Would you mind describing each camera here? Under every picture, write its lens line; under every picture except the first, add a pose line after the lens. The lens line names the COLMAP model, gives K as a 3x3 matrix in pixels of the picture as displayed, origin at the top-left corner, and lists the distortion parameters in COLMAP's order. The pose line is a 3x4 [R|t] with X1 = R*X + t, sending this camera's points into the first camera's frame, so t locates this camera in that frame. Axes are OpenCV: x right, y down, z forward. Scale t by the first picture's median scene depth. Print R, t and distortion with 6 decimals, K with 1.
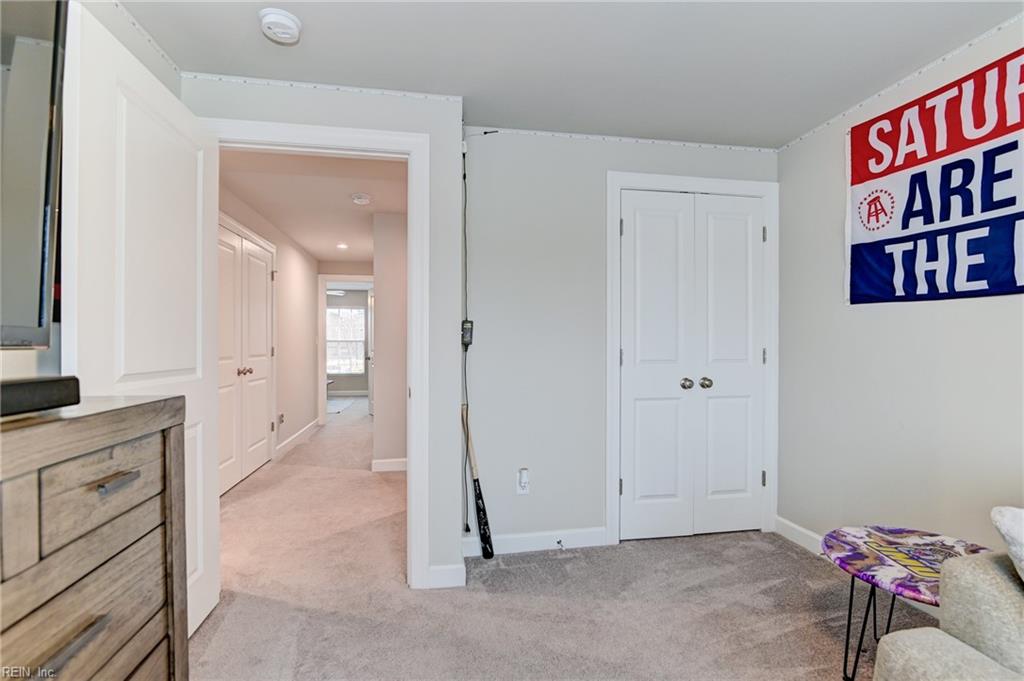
lens RADIAL K [[472.7, 0, 512.0], [0, 472.7, 340.5], [0, 0, 1]] dist [-0.000517, -0.000182]
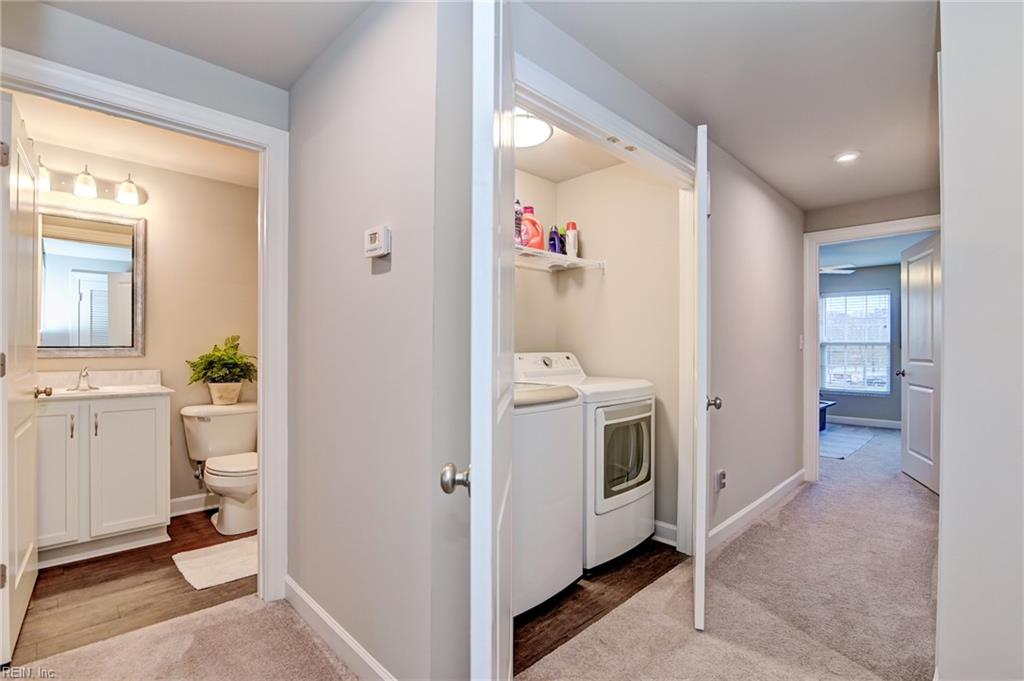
lens RADIAL K [[472.7, 0, 512.0], [0, 472.7, 340.5], [0, 0, 1]] dist [-0.000517, -0.000182]
pose [[0.564620, -0.003792, -0.825343, -0.291925], [-0.002368, 0.999978, -0.006215, 0.010438], [0.825348, 0.005464, 0.564598, 0.848625]]
